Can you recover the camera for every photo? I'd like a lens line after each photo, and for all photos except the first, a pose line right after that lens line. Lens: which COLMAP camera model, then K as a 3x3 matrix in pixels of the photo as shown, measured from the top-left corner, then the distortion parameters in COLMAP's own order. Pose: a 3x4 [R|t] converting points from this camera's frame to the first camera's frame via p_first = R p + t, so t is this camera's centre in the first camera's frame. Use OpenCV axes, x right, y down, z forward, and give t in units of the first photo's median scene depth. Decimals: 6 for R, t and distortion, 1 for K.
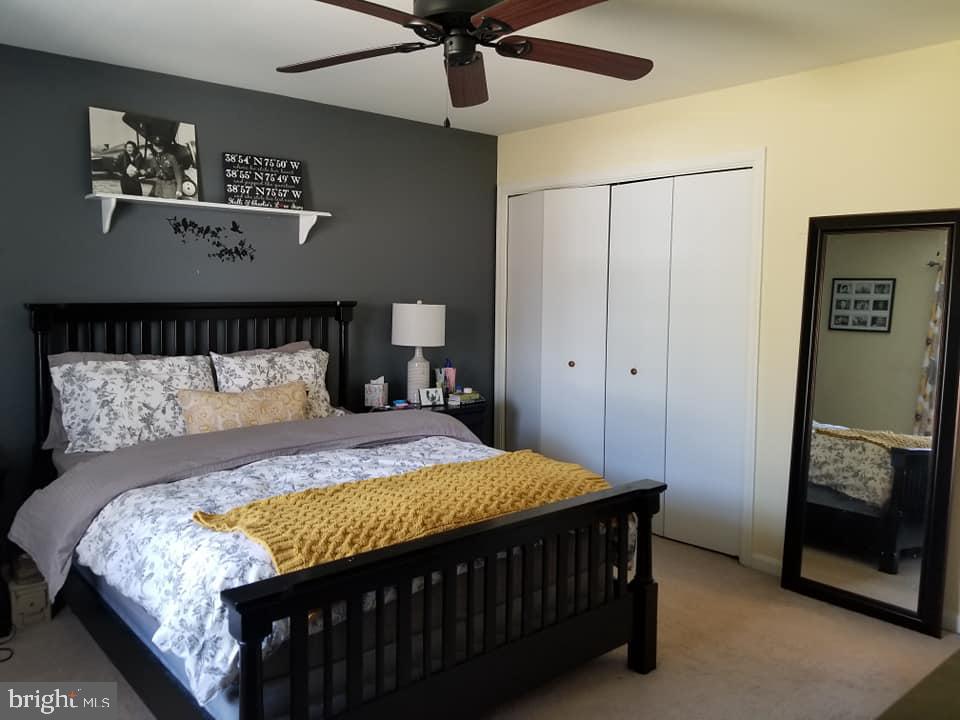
lens RADIAL K [[754.8, 0, 479.3], [0, 754.8, 359.9], [0, 0, 1]] dist [0.015956, -0.028381]
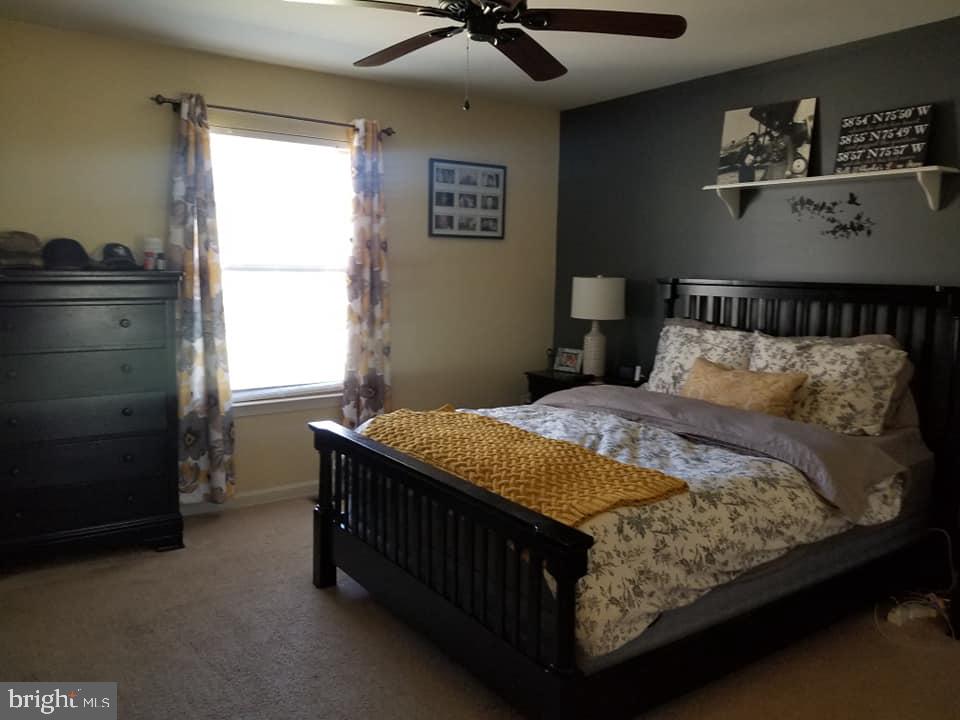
lens RADIAL K [[754.8, 0, 479.2], [0, 754.8, 357.7], [0, 0, 1]] dist [0.015956, -0.028381]
pose [[-0.126265, 0.109823, -0.985899, 0.667927], [-0.114256, 0.985629, 0.124426, -0.055852], [0.985395, 0.128355, -0.111902, 0.733989]]
